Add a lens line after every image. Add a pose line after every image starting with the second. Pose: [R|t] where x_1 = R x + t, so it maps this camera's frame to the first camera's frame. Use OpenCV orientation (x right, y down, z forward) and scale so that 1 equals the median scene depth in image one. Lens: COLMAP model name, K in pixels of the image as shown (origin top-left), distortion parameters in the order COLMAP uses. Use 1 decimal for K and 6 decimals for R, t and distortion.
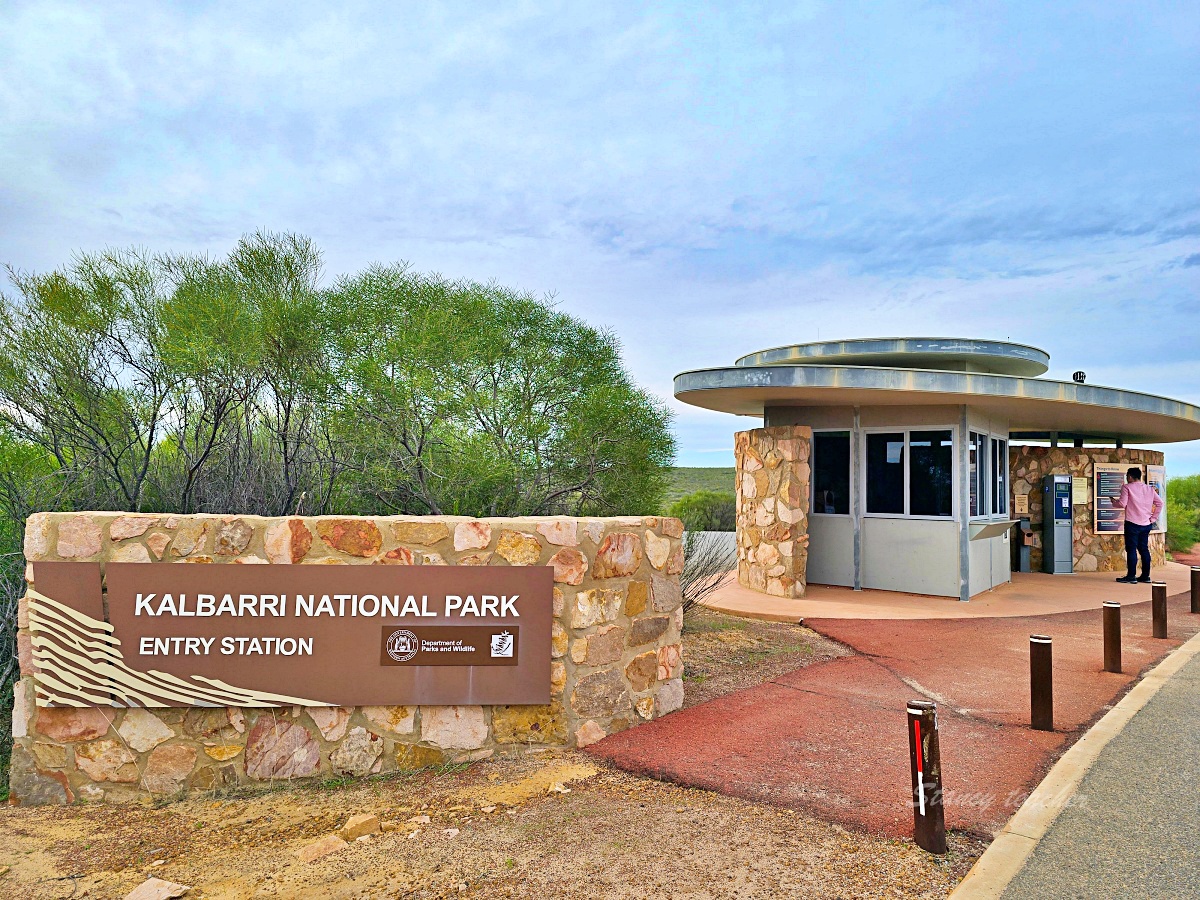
lens RADIAL K [[788.5, 0, 600.4], [0, 788.5, 440.0], [0, 0, 1]] dist [-0.002307, -0.002748]
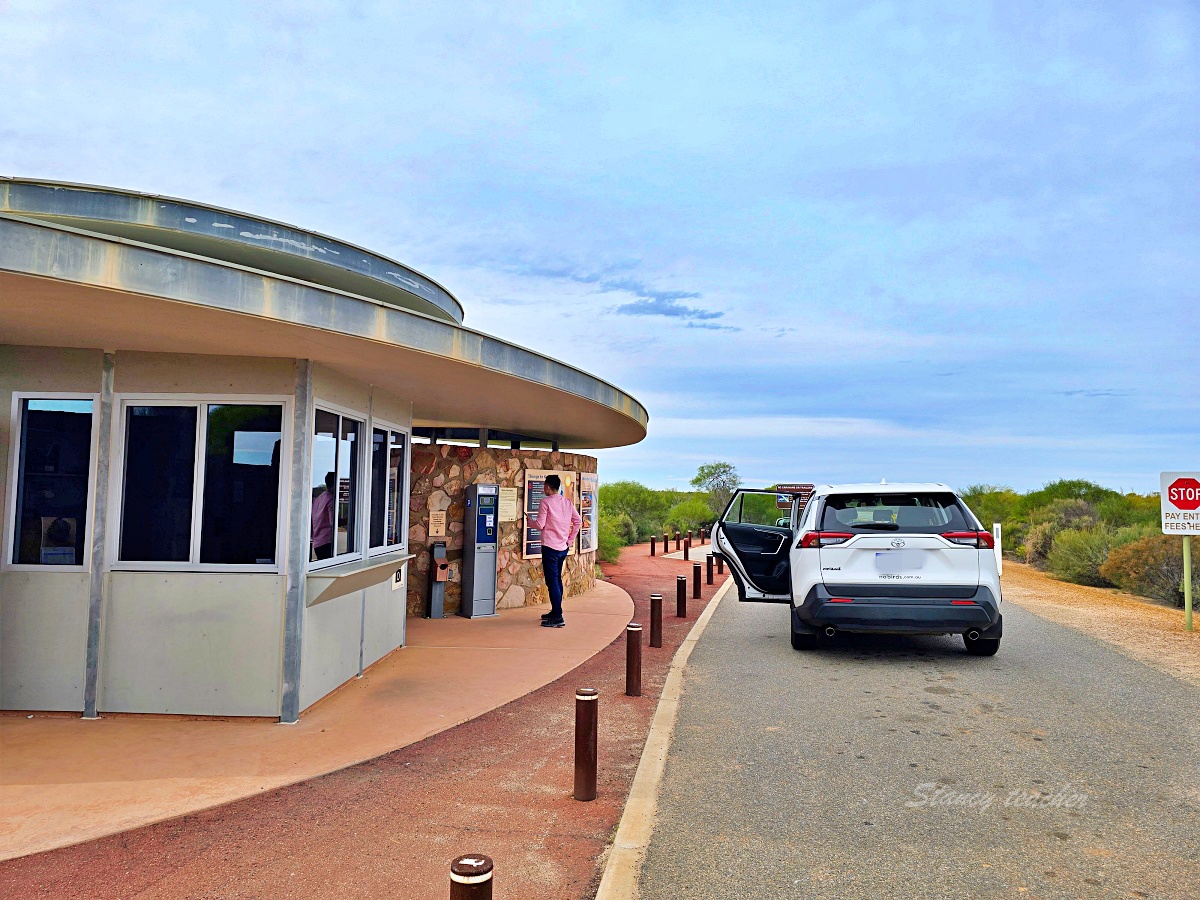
lens RADIAL K [[777.2, 0, 602.3], [0, 777.2, 459.3], [0, 0, 1]] dist [0.074635, -0.076428]
pose [[0.808435, 0.020499, 0.588228, 0.234311], [-0.031961, 0.999448, 0.009096, 0.009951], [-0.587717, -0.026154, 0.808644, 0.329467]]
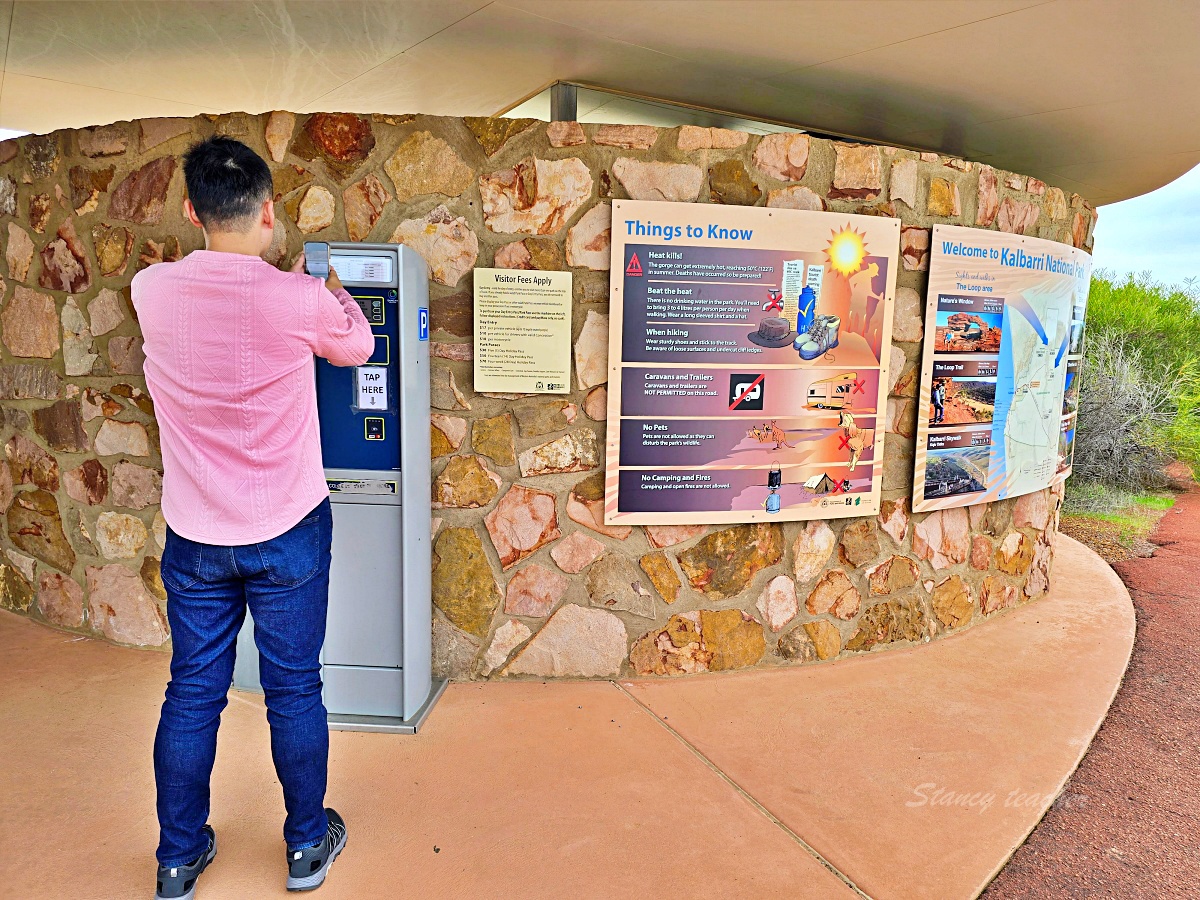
lens RADIAL K [[801.8, 0, 600.0], [0, 801.8, 450.0], [0, 0, 1]] dist [0.061385, -0.059010]
pose [[0.995688, 0.022492, -0.089998, 0.661388], [-0.004239, 0.980180, 0.198064, 0.053468], [0.092669, -0.196828, 0.976049, 0.795498]]
